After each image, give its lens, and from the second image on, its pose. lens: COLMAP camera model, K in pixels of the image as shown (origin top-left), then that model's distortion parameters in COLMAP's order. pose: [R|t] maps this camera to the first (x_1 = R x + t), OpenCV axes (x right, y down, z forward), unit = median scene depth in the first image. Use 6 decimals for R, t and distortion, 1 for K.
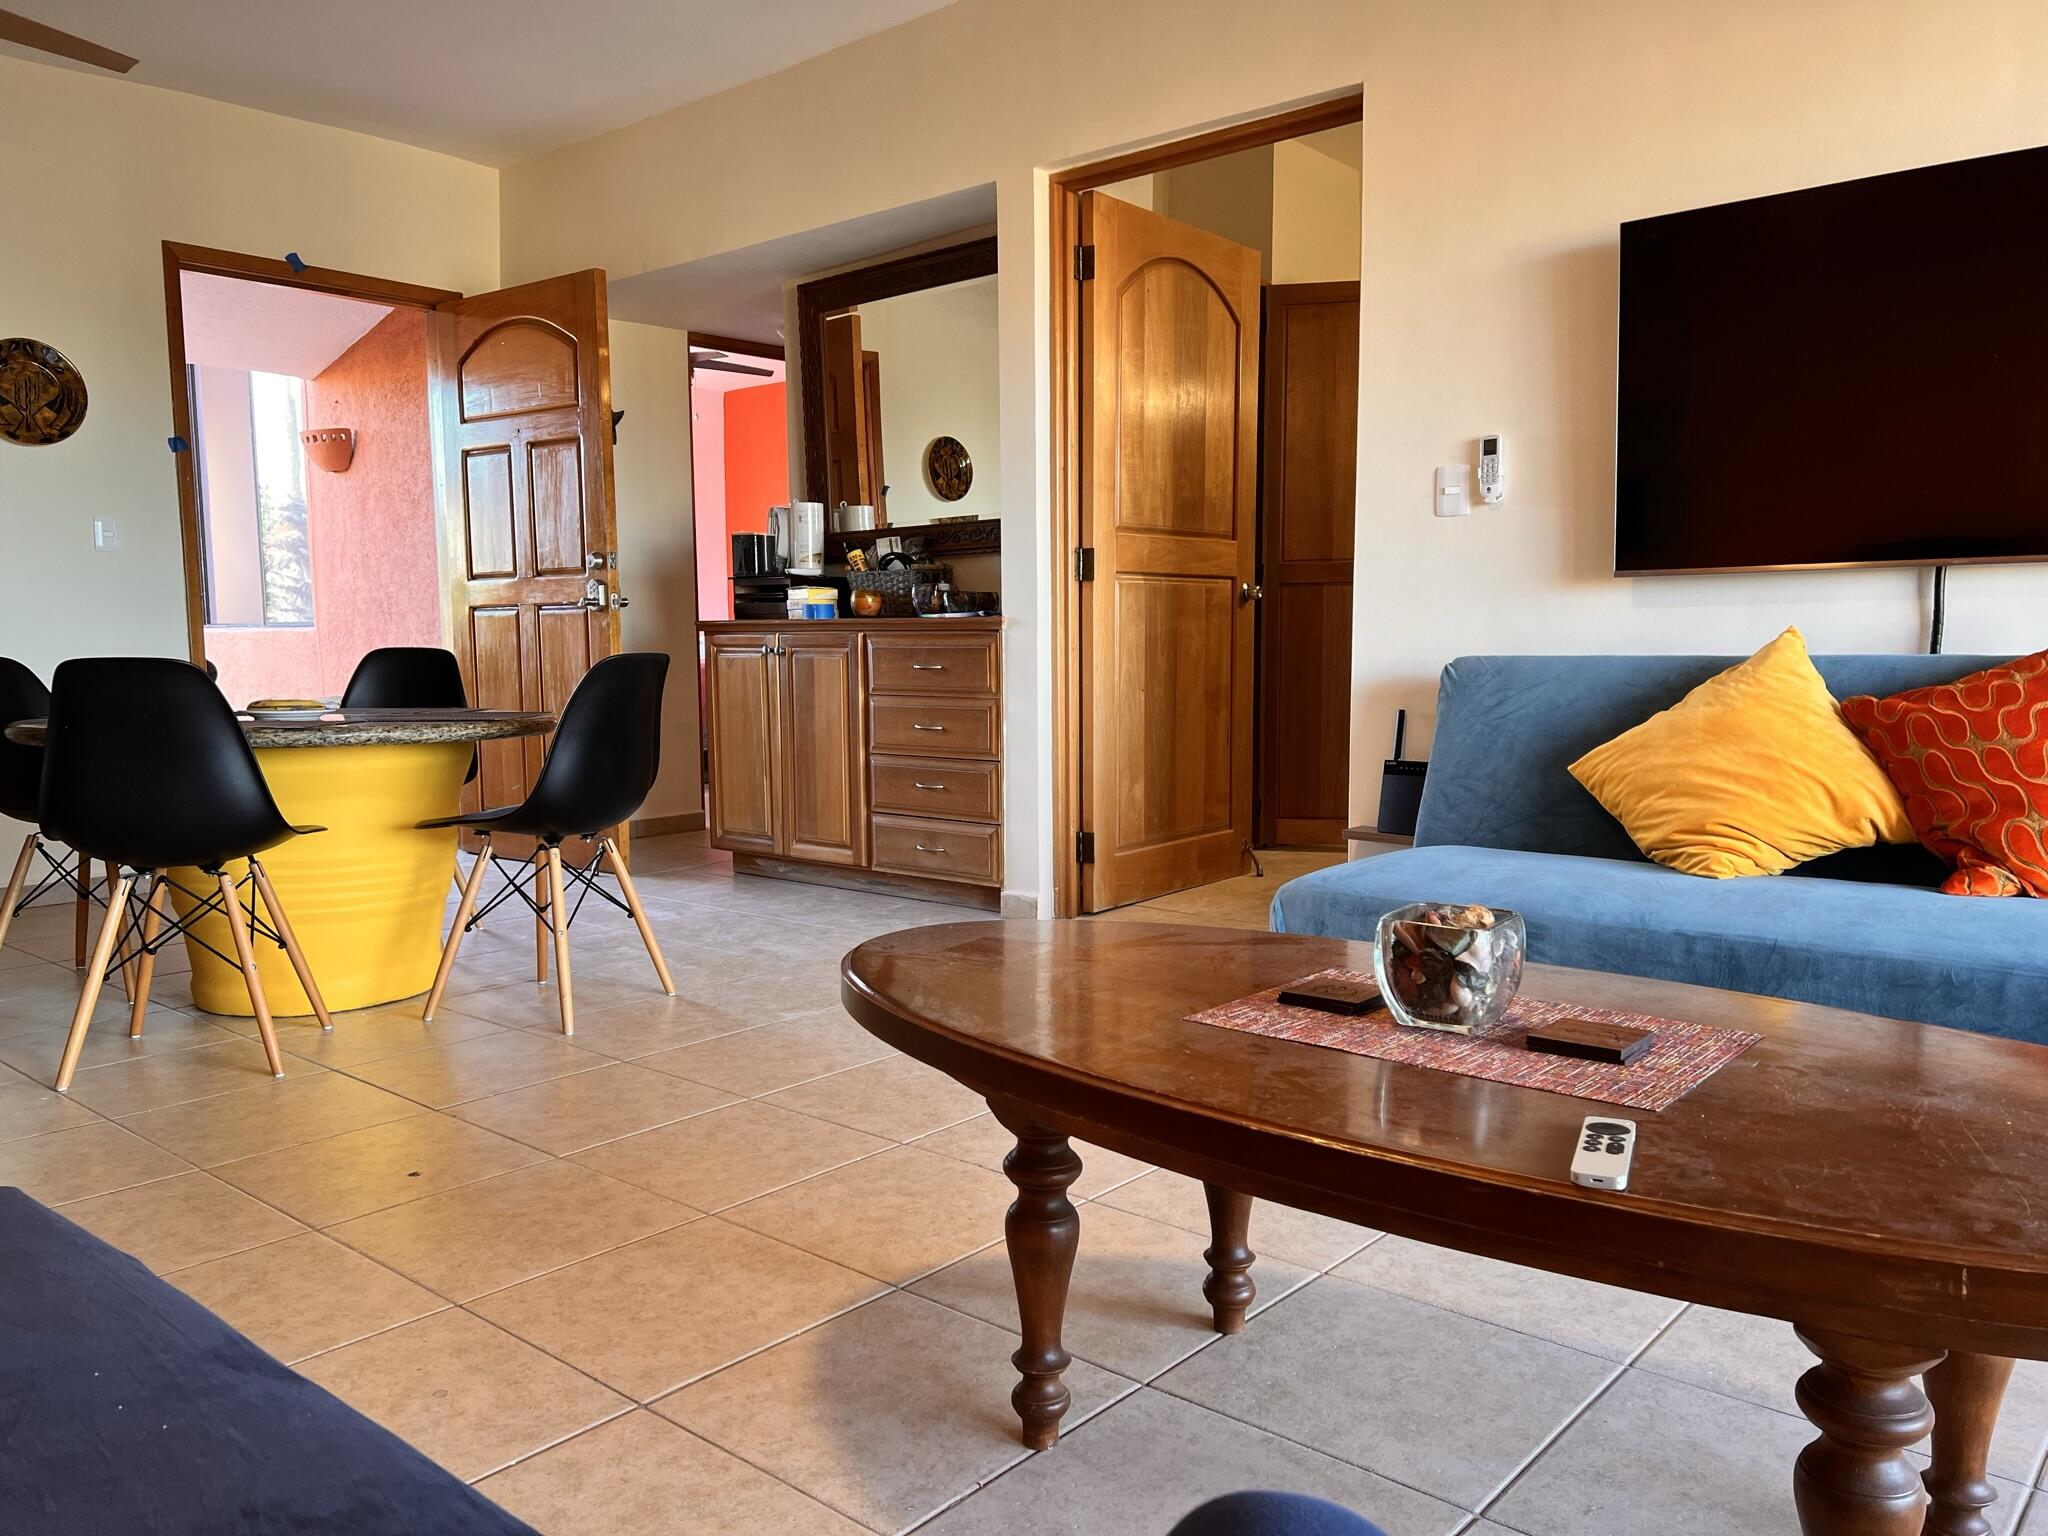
lens RADIAL K [[1561.9, 0, 1062.0], [0, 1561.9, 763.3], [0, 0, 1]] dist [0.034787, -0.003561]
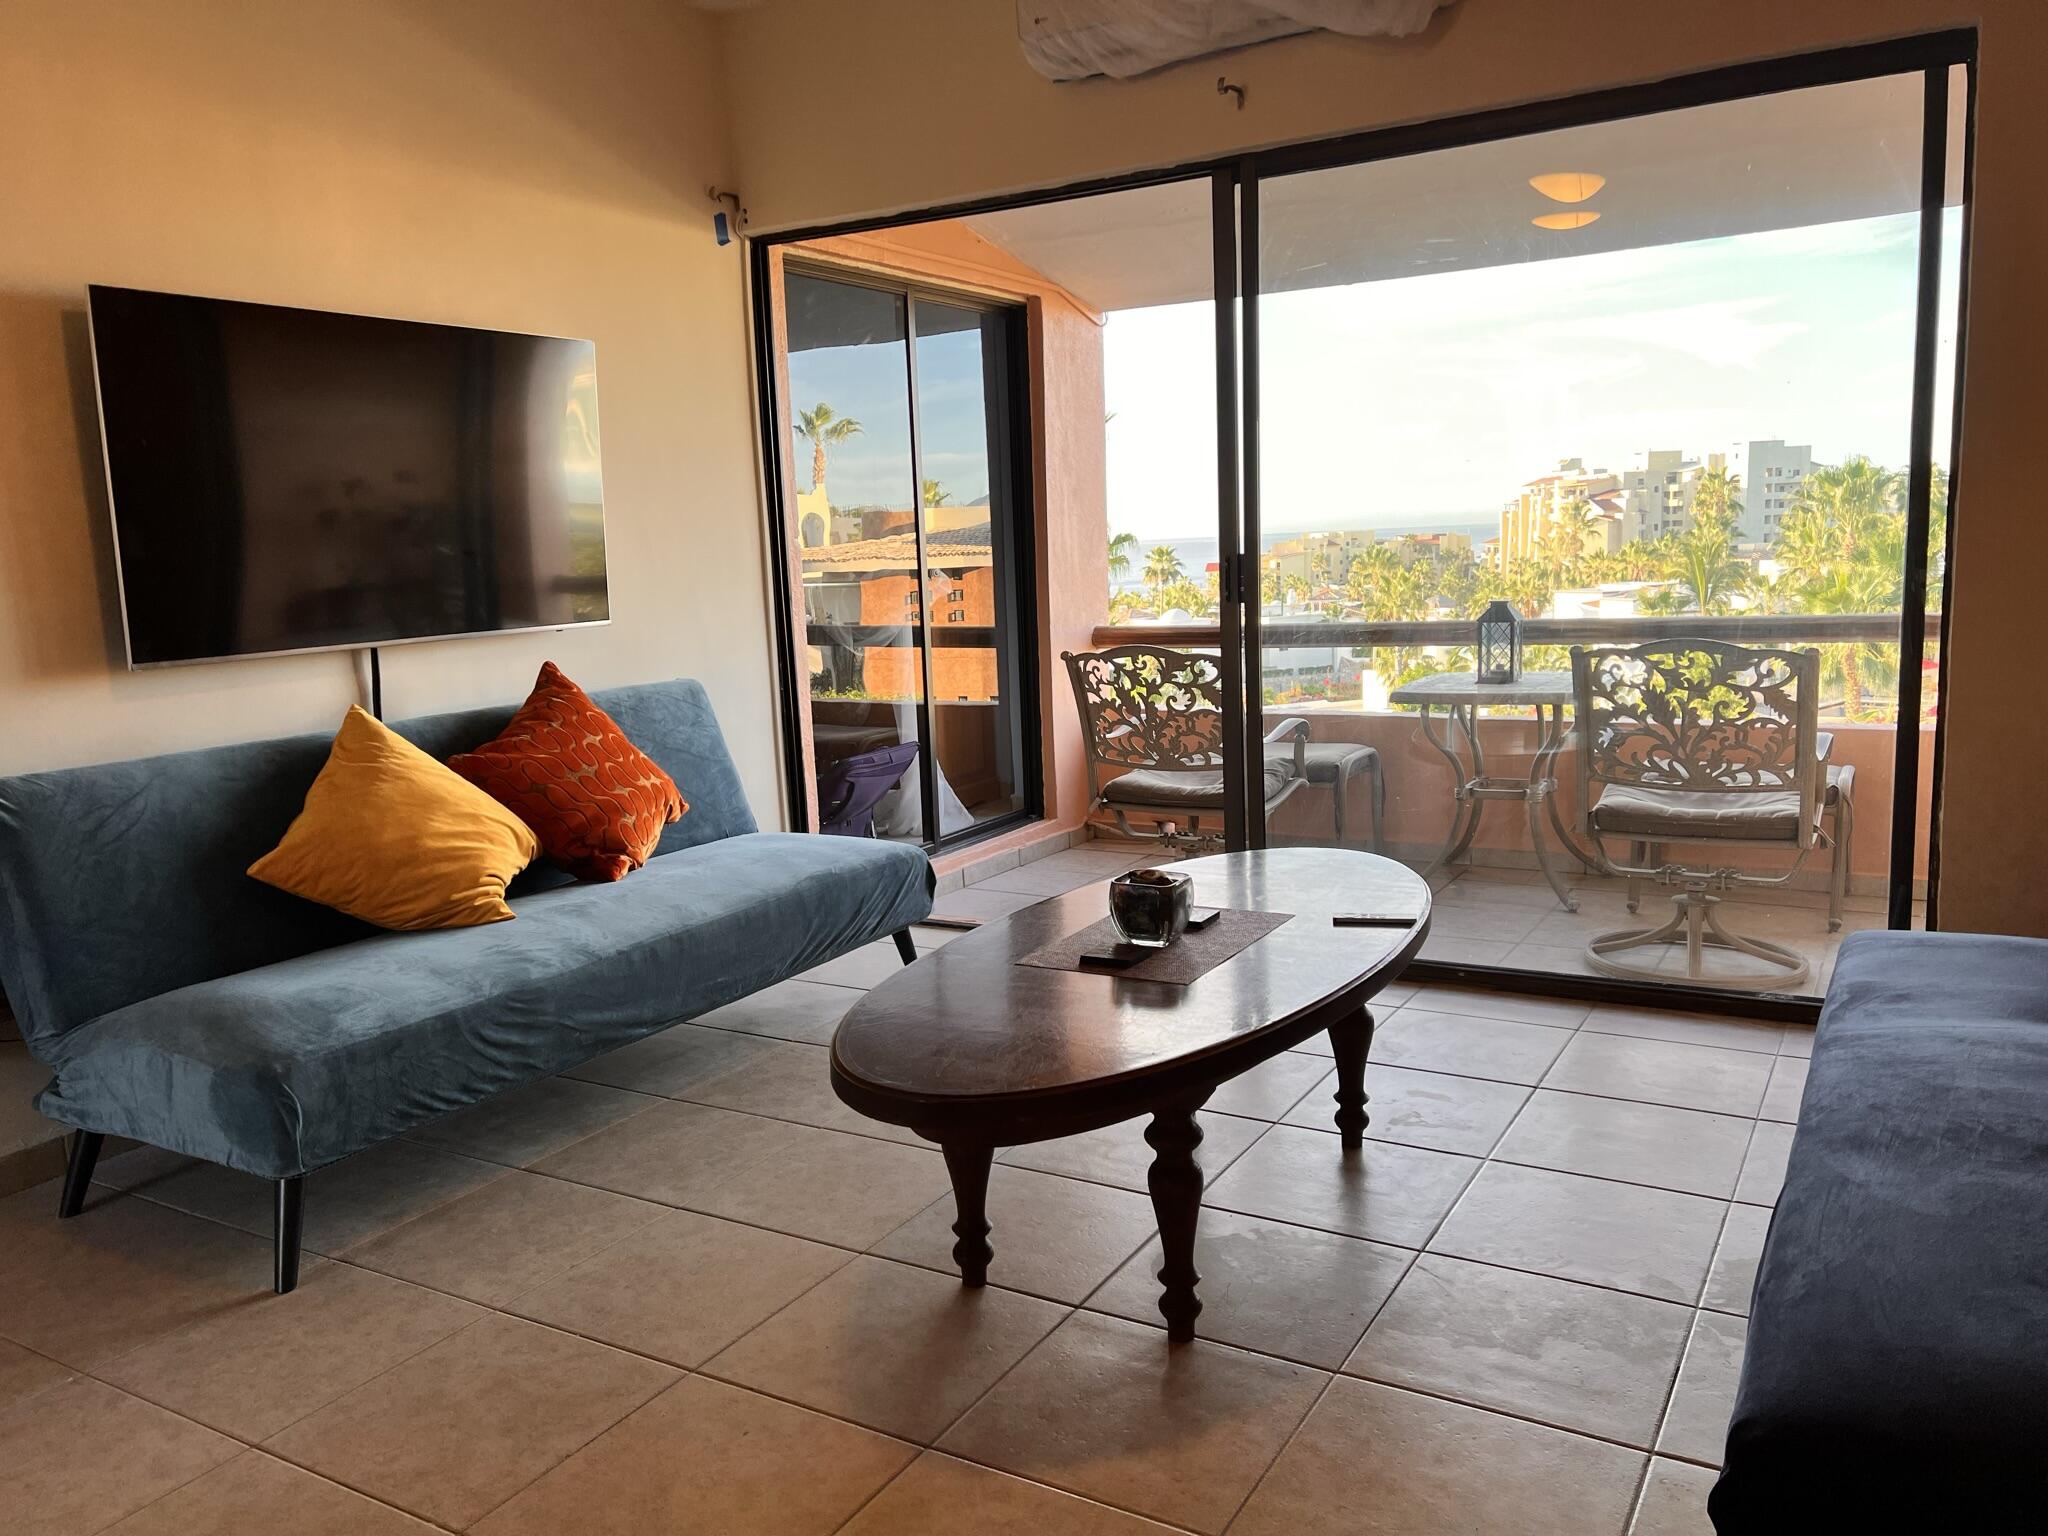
lens RADIAL K [[1550.0, 0, 977.0], [0, 1550.0, 794.4], [0, 0, 1]] dist [0.000284, -0.005141]
pose [[-0.156107, -0.147443, 0.976674, -0.747570], [0.130247, 0.977089, 0.168324, -0.165089], [-0.979115, 0.153485, -0.133326, 0.786485]]
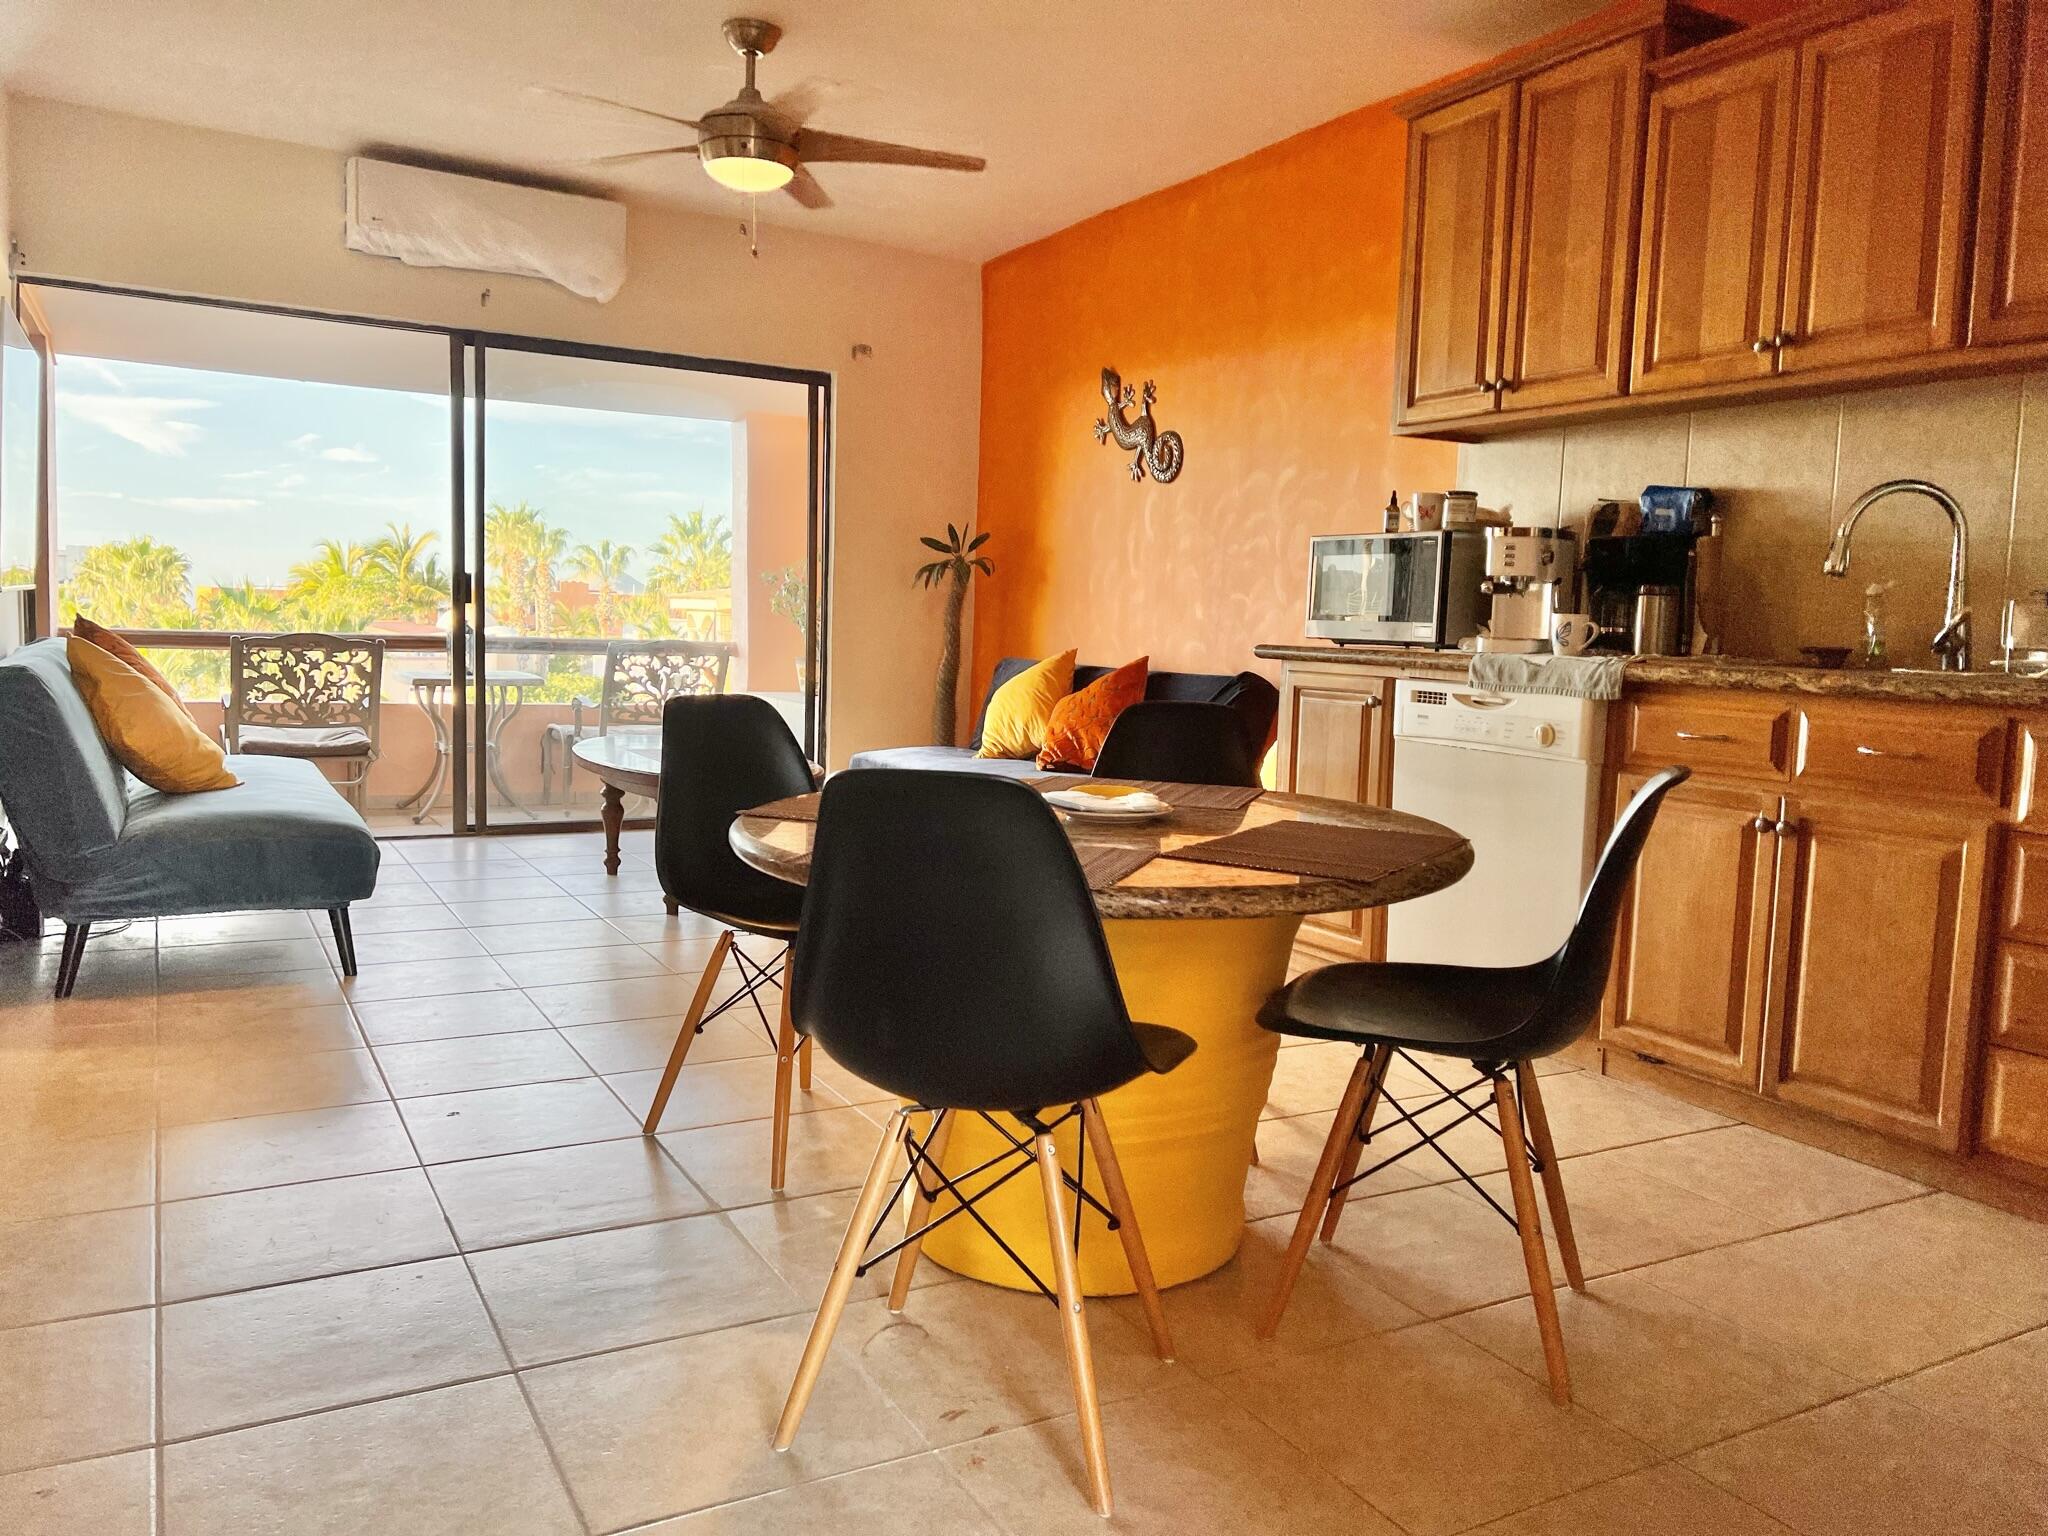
lens RADIAL K [[1561.9, 0, 1062.0], [0, 1561.9, 763.3], [0, 0, 1]] dist [0.034787, -0.003561]
pose [[-0.942168, -0.060220, 0.329685, -0.954018], [-0.002691, 0.985052, 0.172239, -0.235379], [-0.335129, 0.161391, -0.928246, 2.240000]]
